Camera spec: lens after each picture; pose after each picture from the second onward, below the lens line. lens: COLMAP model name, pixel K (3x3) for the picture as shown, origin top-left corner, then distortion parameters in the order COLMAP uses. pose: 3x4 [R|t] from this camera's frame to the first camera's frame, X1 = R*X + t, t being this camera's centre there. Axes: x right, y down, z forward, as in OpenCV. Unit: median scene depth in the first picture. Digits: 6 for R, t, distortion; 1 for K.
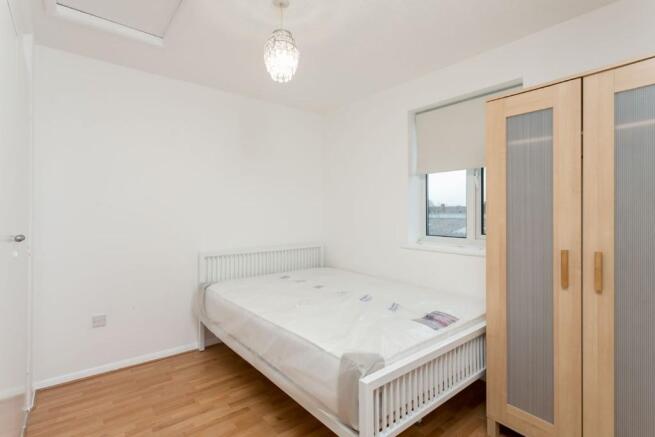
lens RADIAL K [[322.4, 0, 343.5], [0, 322.4, 213.5], [0, 0, 1]] dist [0.000460, 0.002969]
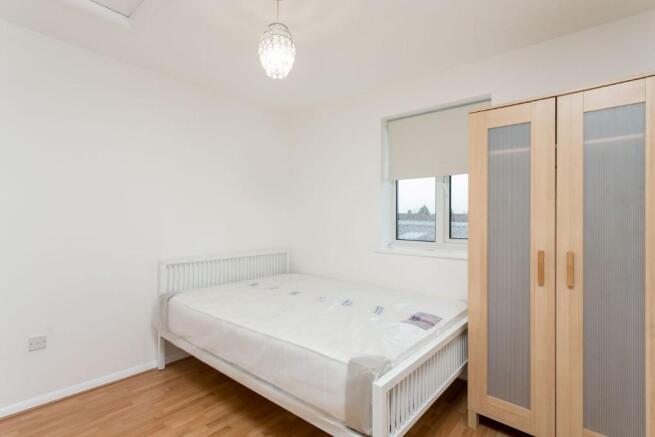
lens RADIAL K [[322.4, 0, 328.8], [0, 322.4, 218.1], [0, 0, 1]] dist [0.000460, 0.002969]
pose [[0.983113, 0.007125, 0.182863, -0.199781], [-0.005583, 0.999944, -0.008944, 0.012890], [-0.182917, 0.007772, 0.983098, 0.036092]]
